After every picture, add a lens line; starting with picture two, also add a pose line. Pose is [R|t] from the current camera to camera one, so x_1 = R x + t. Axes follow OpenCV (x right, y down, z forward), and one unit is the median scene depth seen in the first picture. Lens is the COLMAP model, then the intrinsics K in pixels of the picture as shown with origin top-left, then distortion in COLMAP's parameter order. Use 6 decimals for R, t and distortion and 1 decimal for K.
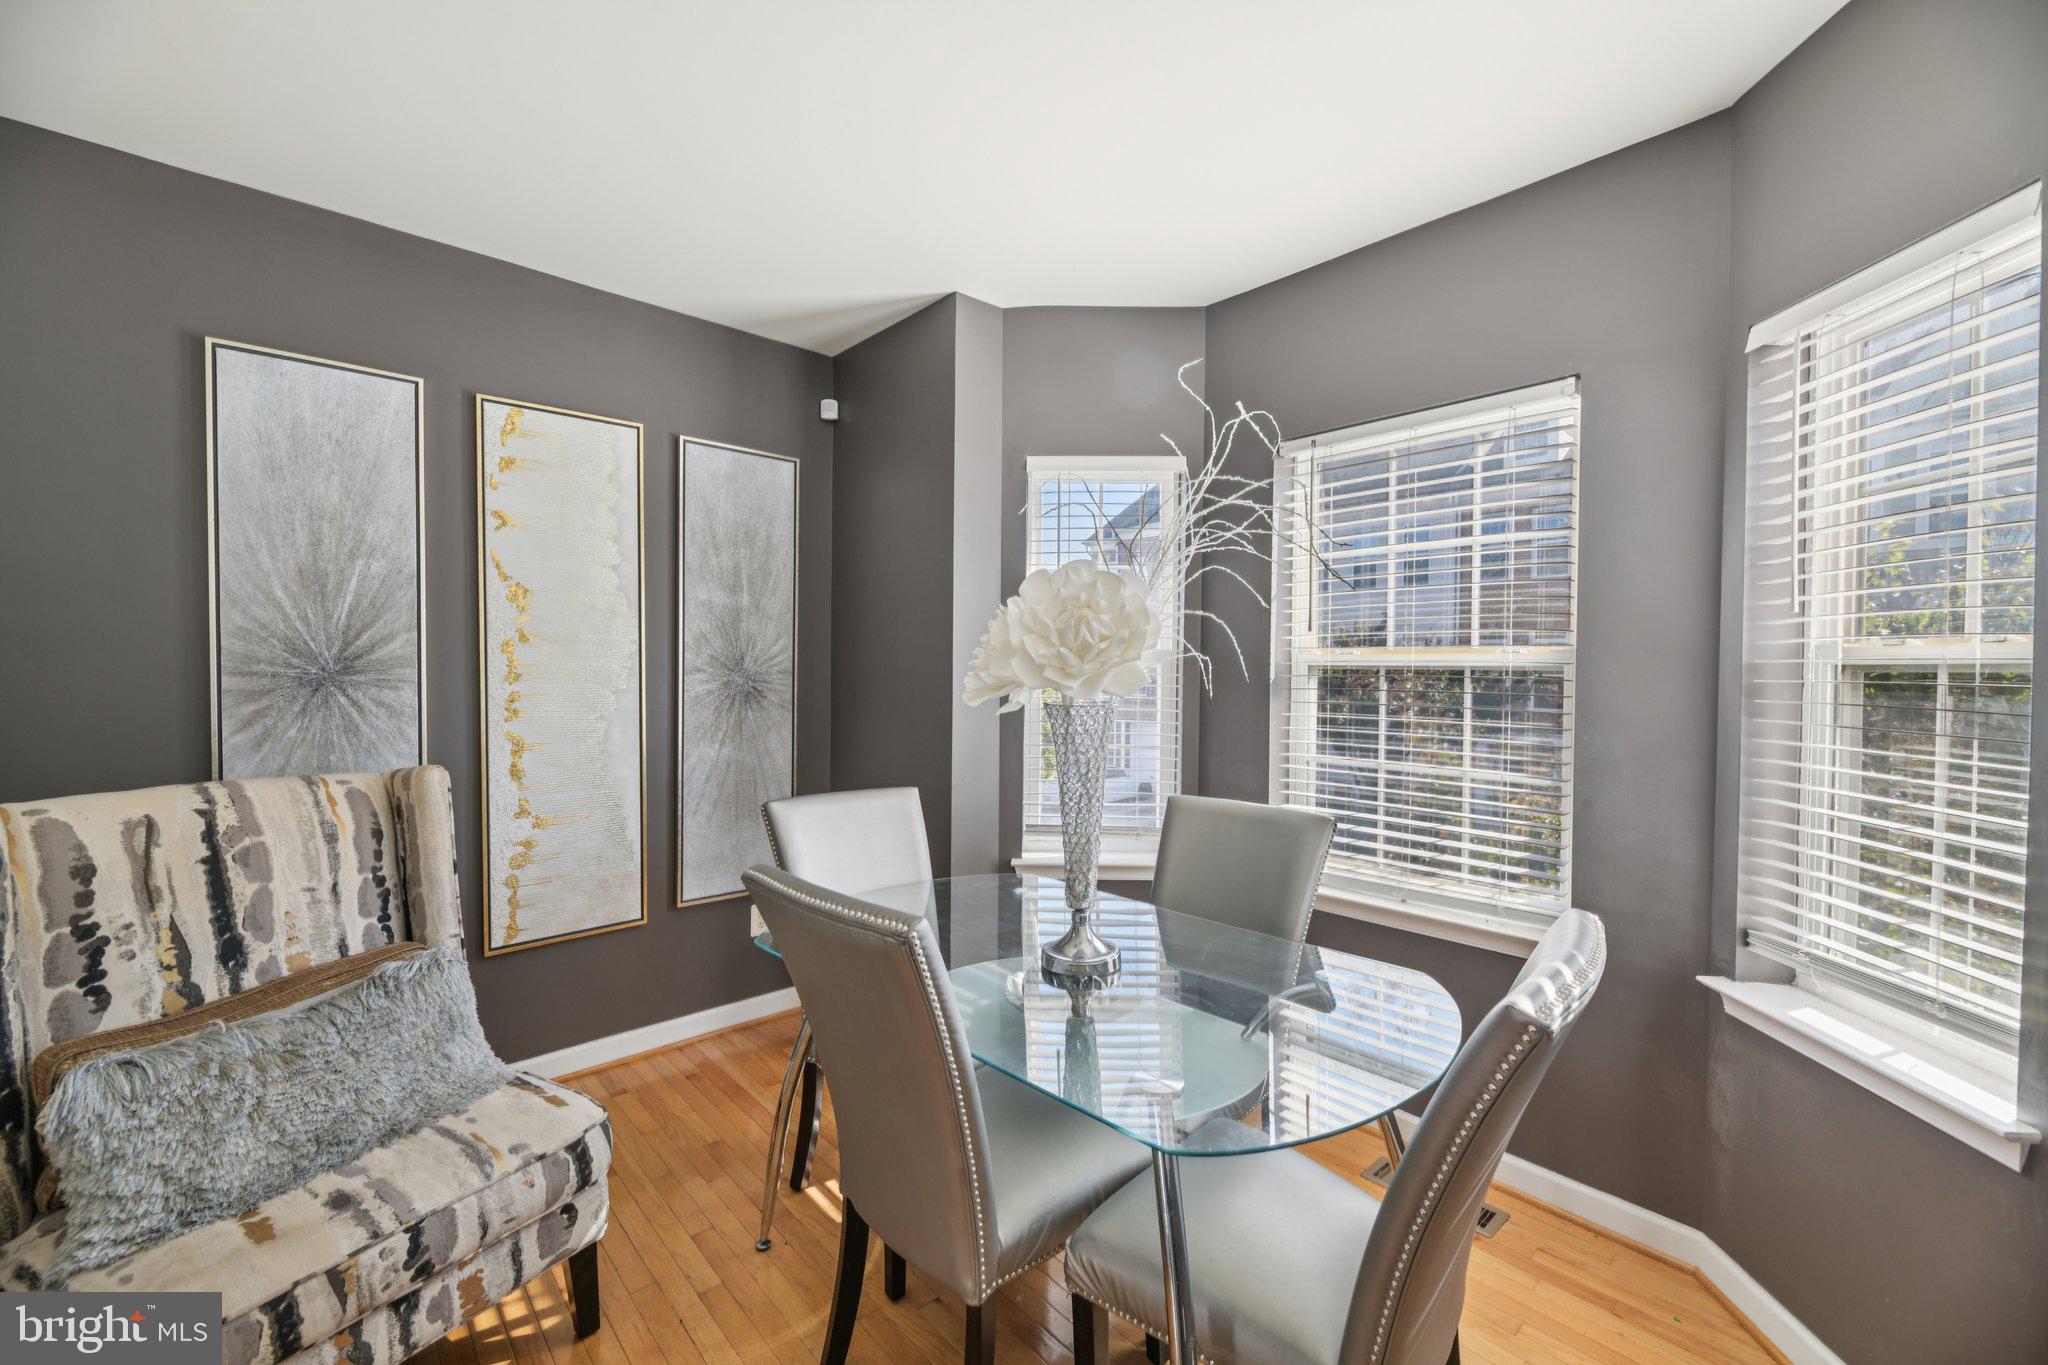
lens RADIAL K [[822.0, 0, 1024.0], [0, 822.0, 682.3], [0, 0, 1]] dist [-0.001642, -0.002882]
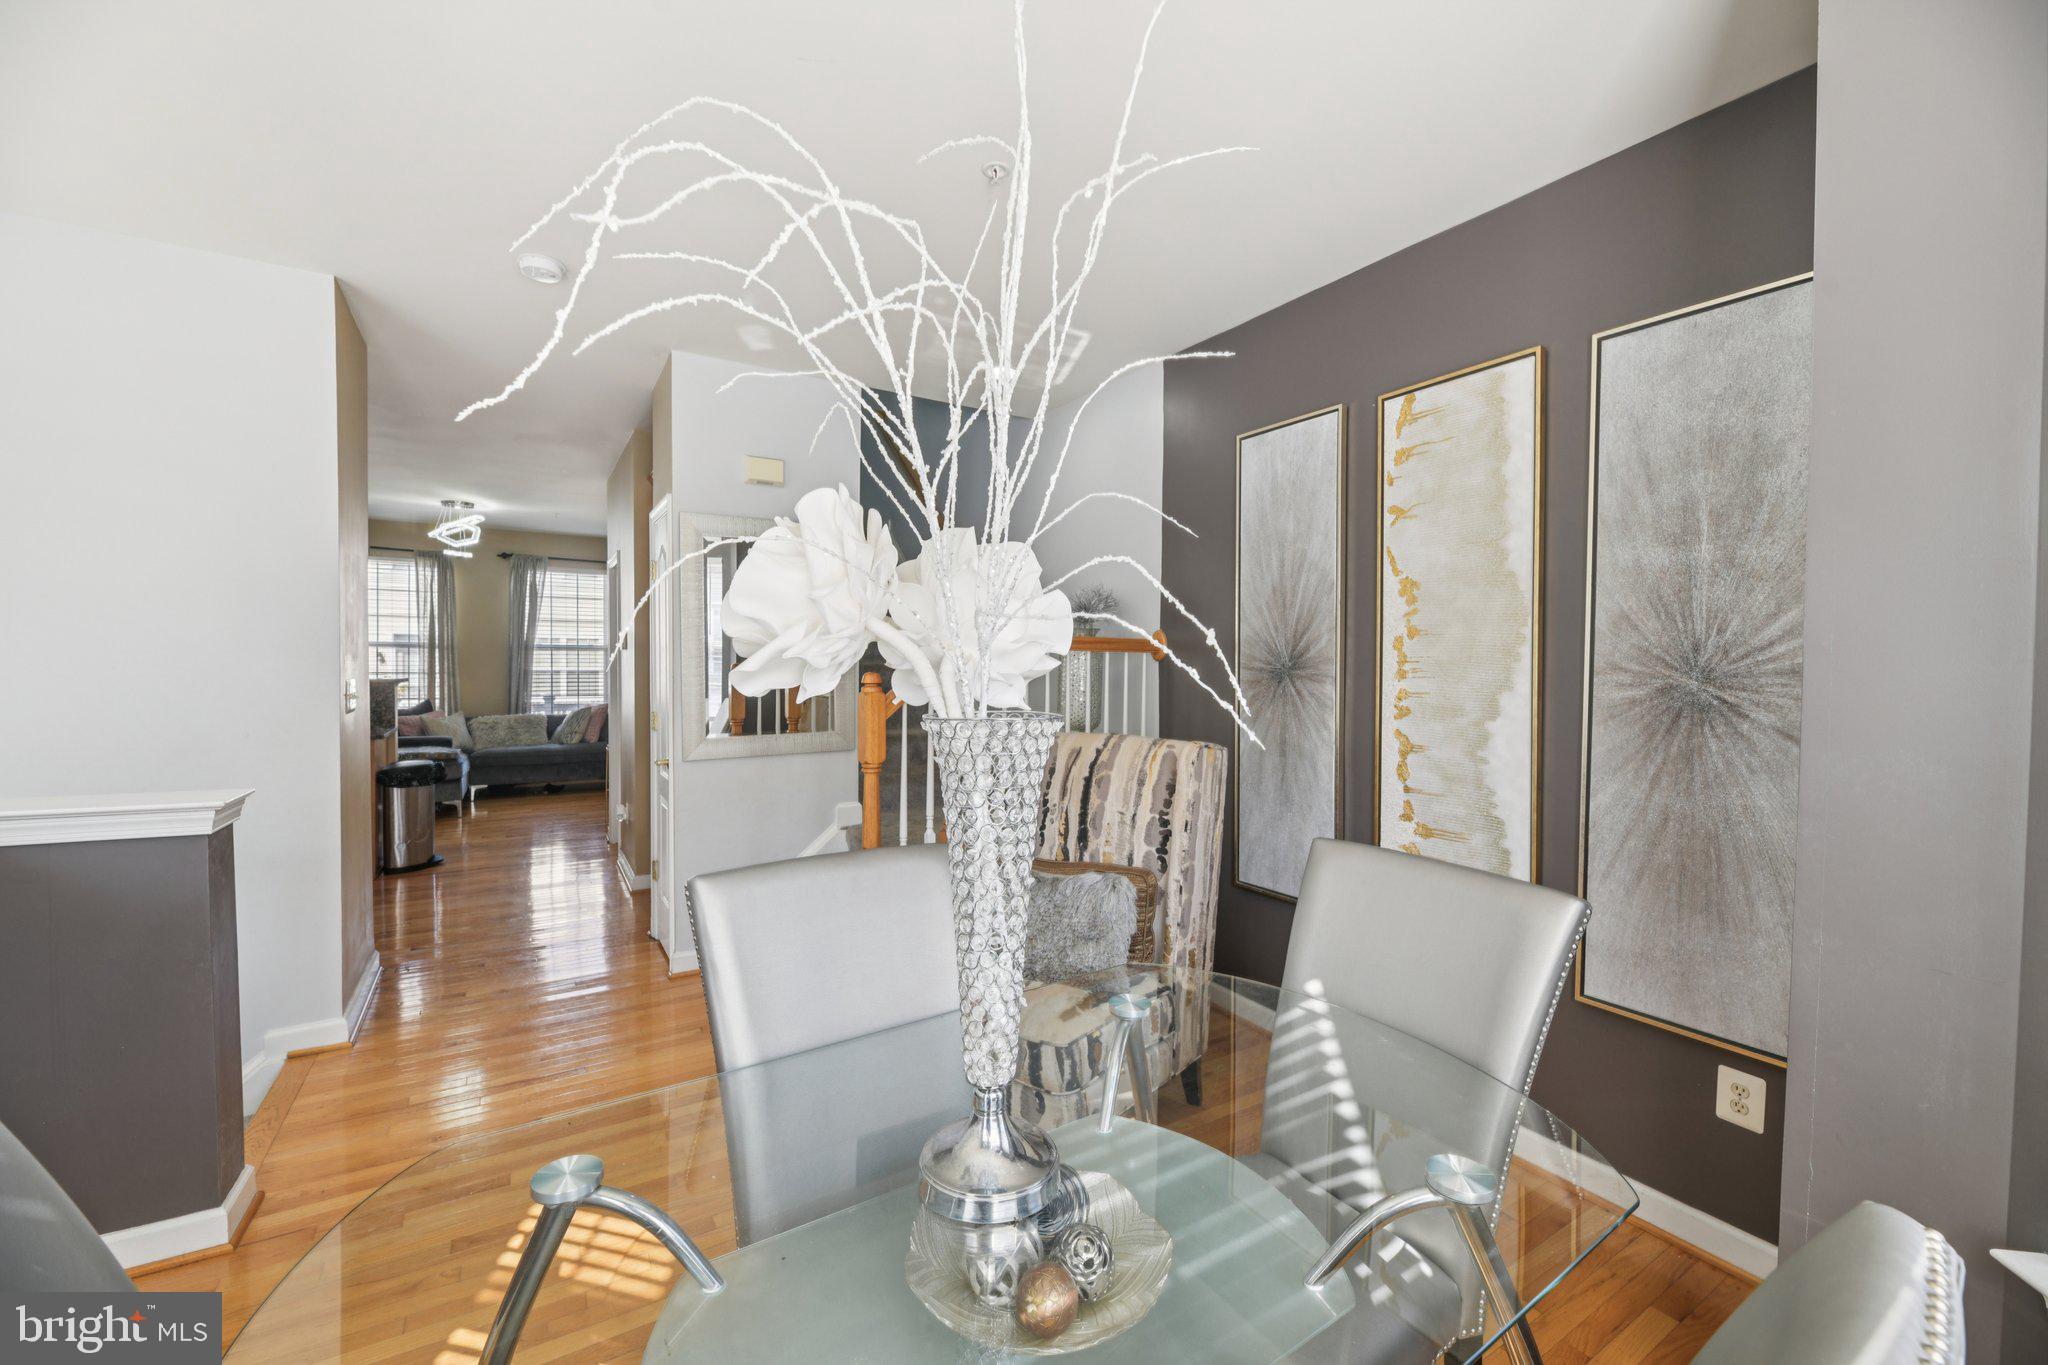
lens RADIAL K [[822.0, 0, 1024.8], [0, 822.0, 679.5], [0, 0, 1]] dist [-0.001642, -0.002882]
pose [[-0.187666, 0.018226, -0.982064, 0.461490], [-0.019544, 0.999561, 0.022286, -0.013899], [0.982038, 0.023376, -0.187228, 0.823937]]
